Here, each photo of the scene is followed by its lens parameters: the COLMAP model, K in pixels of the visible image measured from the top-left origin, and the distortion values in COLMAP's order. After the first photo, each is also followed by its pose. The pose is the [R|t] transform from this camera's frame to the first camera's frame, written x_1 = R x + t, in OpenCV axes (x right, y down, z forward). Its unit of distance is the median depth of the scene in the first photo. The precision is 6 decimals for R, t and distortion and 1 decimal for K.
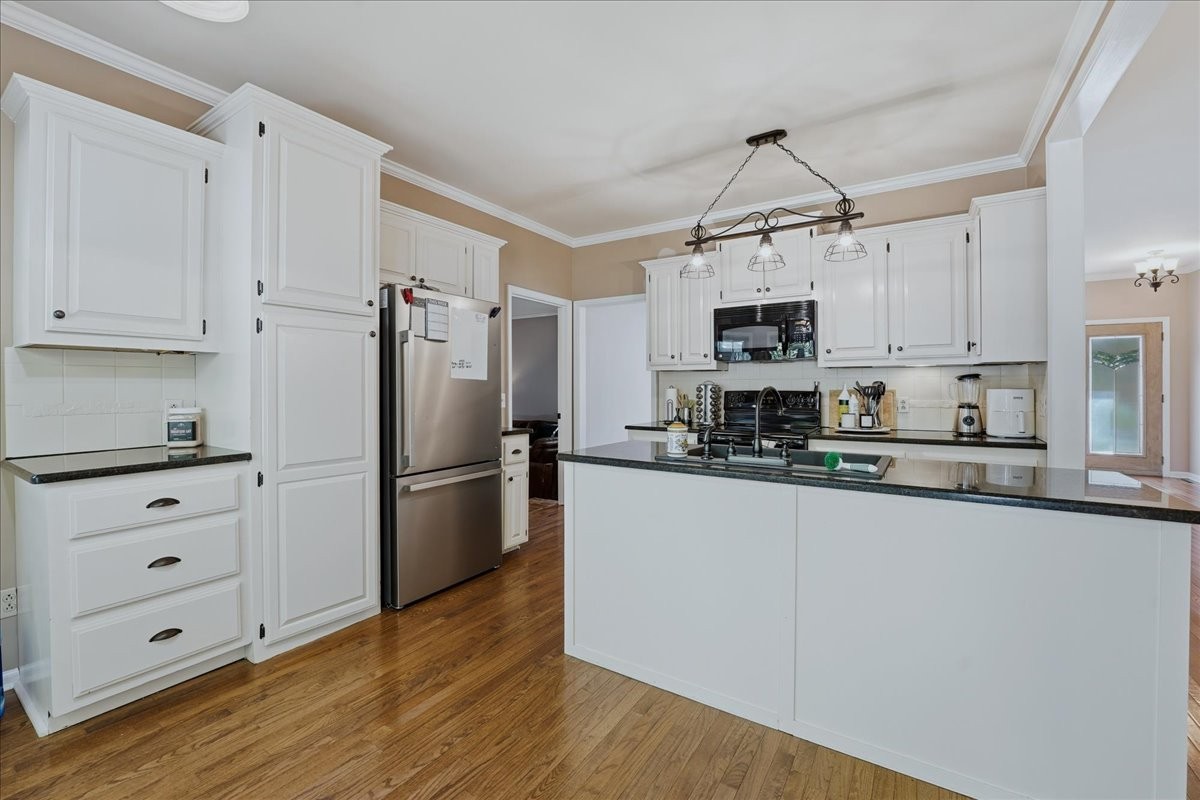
lens RADIAL K [[508.9, 0, 595.9], [0, 508.9, 390.5], [0, 0, 1]] dist [-0.026784, 0.002889]
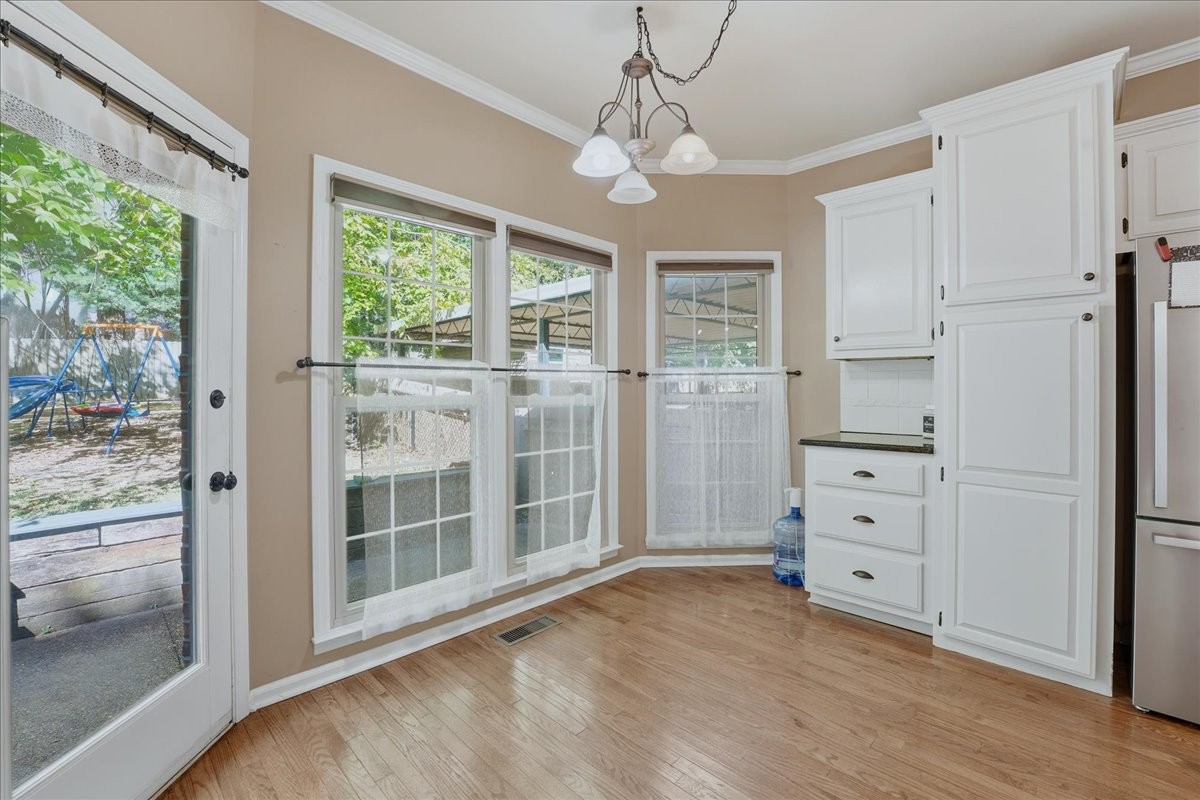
lens RADIAL K [[508.9, 0, 595.5], [0, 508.9, 385.4], [0, 0, 1]] dist [-0.026784, 0.002889]
pose [[-0.196844, -0.001907, -0.980433, 0.503998], [-0.007772, 0.999970, -0.000384, -0.003328], [0.980404, 0.007545, -0.196853, 0.490068]]
